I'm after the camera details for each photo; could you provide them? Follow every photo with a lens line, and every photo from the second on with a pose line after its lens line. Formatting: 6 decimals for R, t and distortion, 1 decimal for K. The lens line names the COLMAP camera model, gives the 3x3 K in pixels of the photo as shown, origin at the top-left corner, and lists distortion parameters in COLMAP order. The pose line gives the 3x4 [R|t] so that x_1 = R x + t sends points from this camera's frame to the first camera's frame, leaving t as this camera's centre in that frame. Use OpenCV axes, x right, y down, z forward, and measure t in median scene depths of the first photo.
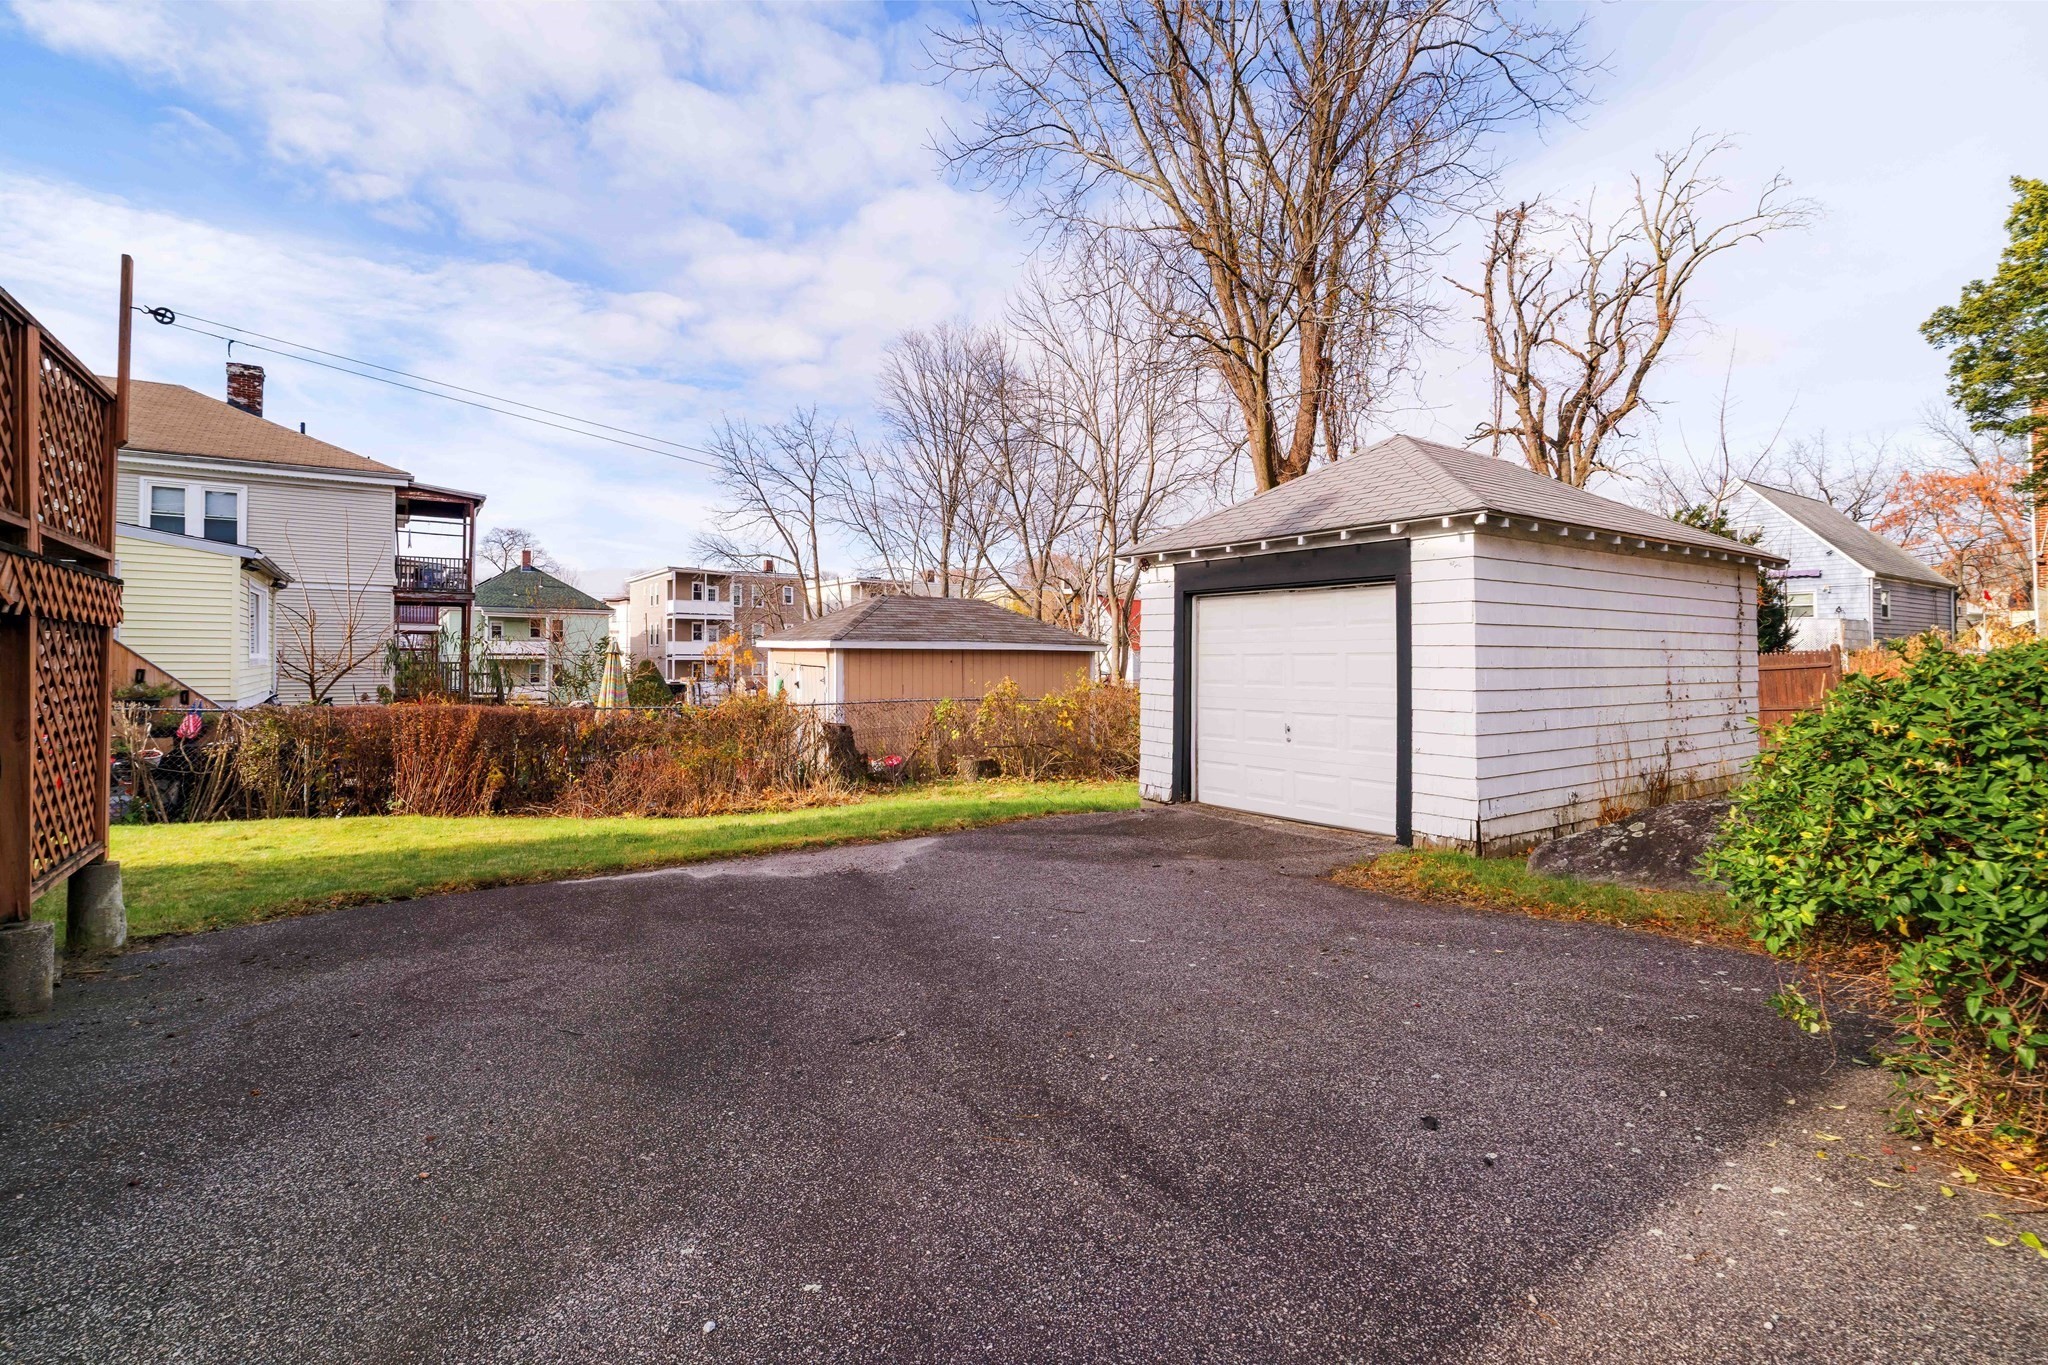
lens RADIAL K [[972.3, 0, 1032.3], [0, 972.3, 645.5], [0, 0, 1]] dist [0.003274, 0.000443]
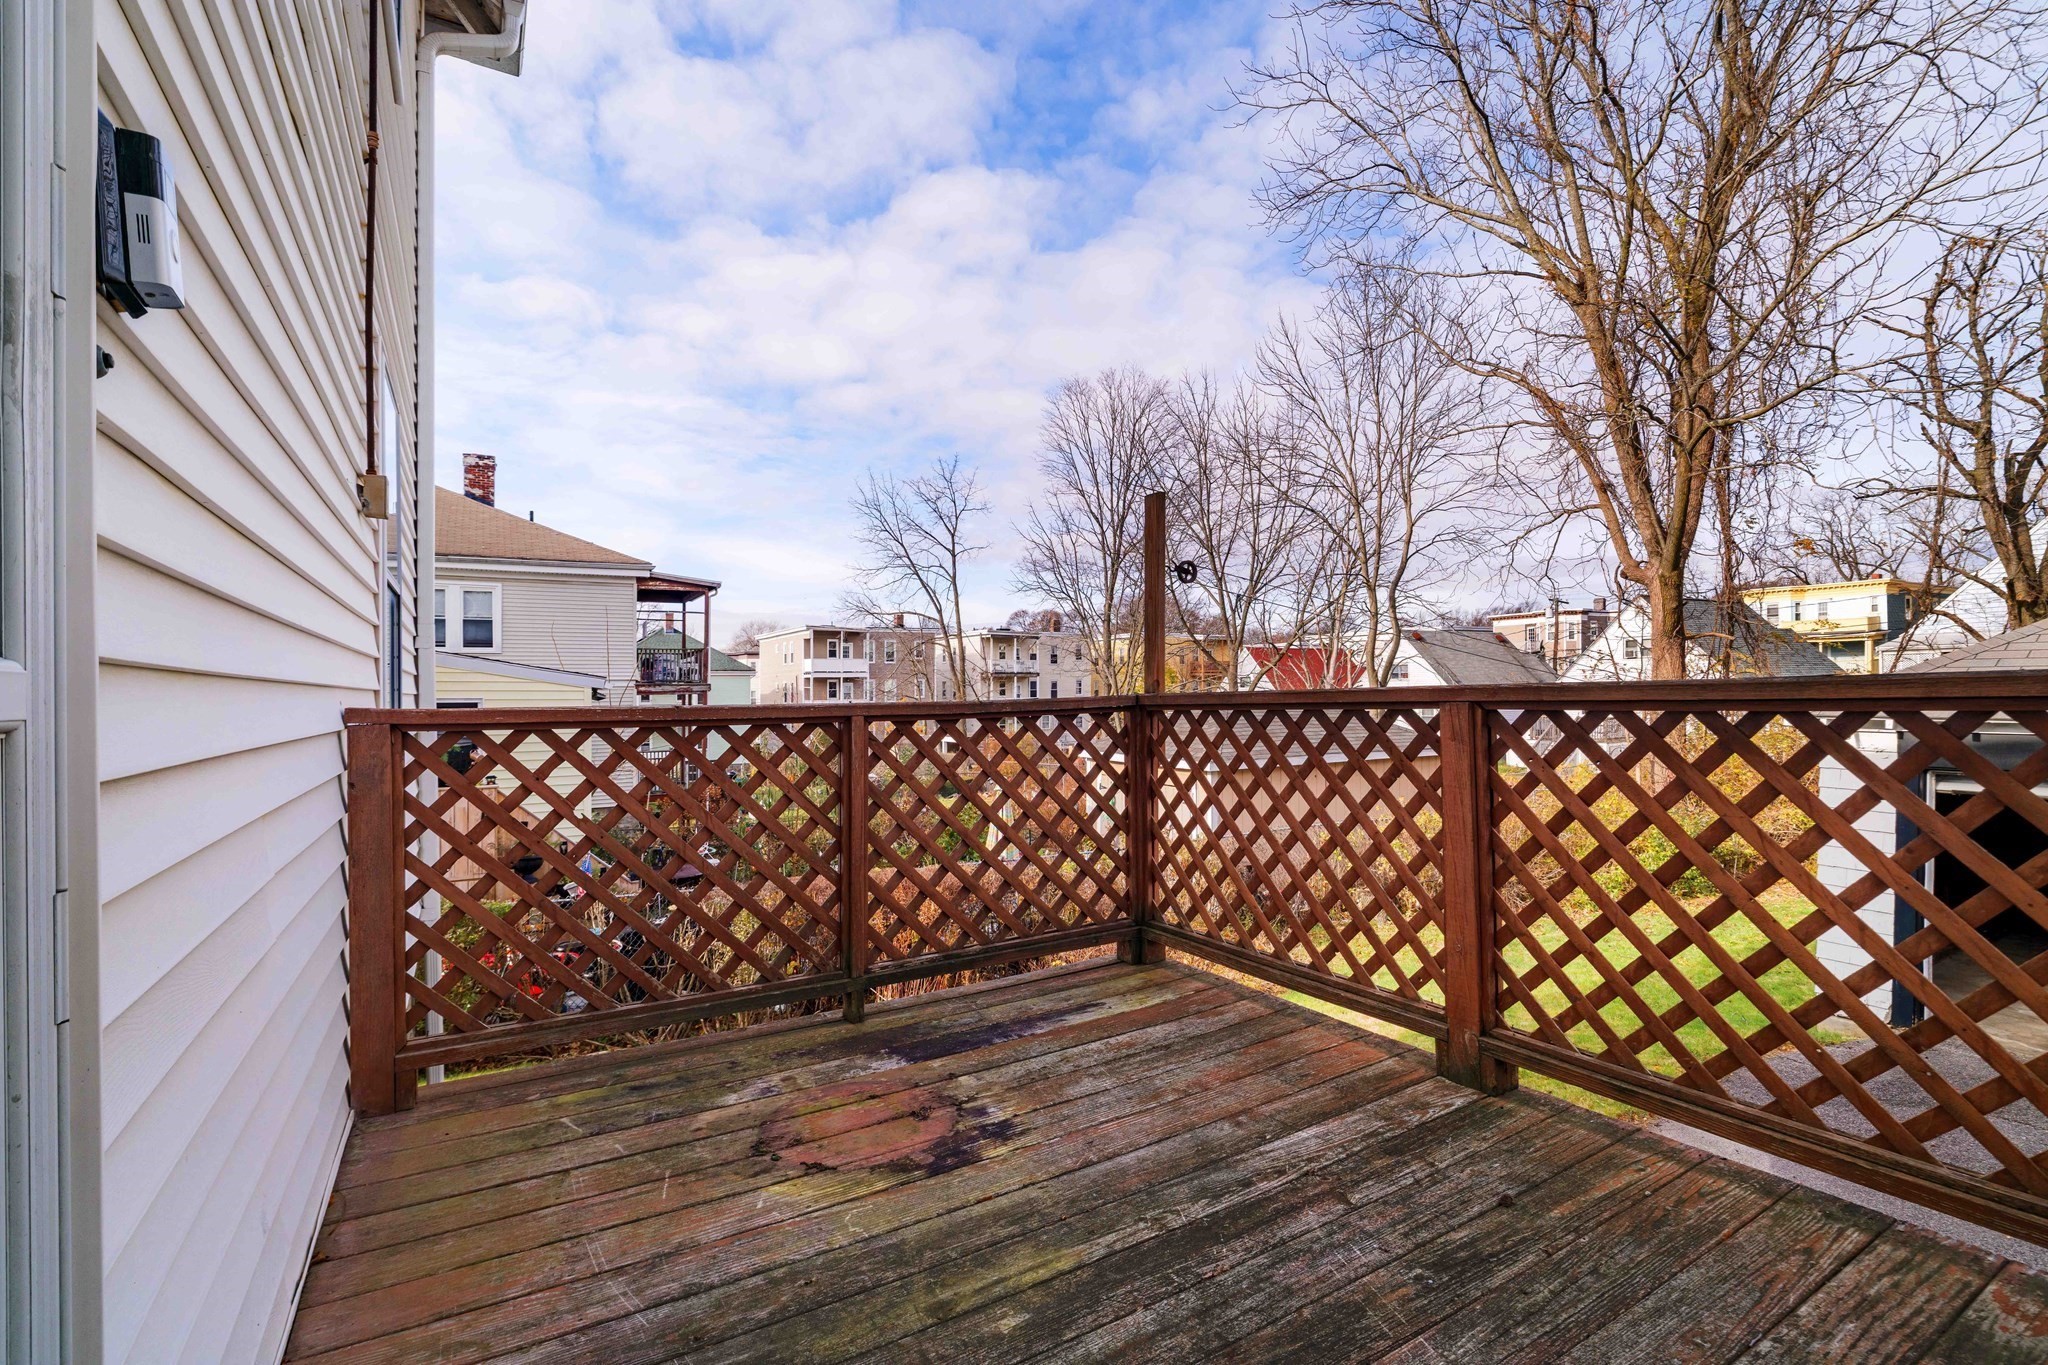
lens RADIAL K [[980.4, 0, 1024.0], [0, 980.4, 682.5], [0, 0, 1]] dist [-0.000584, 0.000003]
pose [[0.997056, -0.018233, -0.074478, -0.181969], [0.018534, 0.999823, 0.003352, -0.049739], [0.074403, -0.004723, 0.997217, 0.055046]]
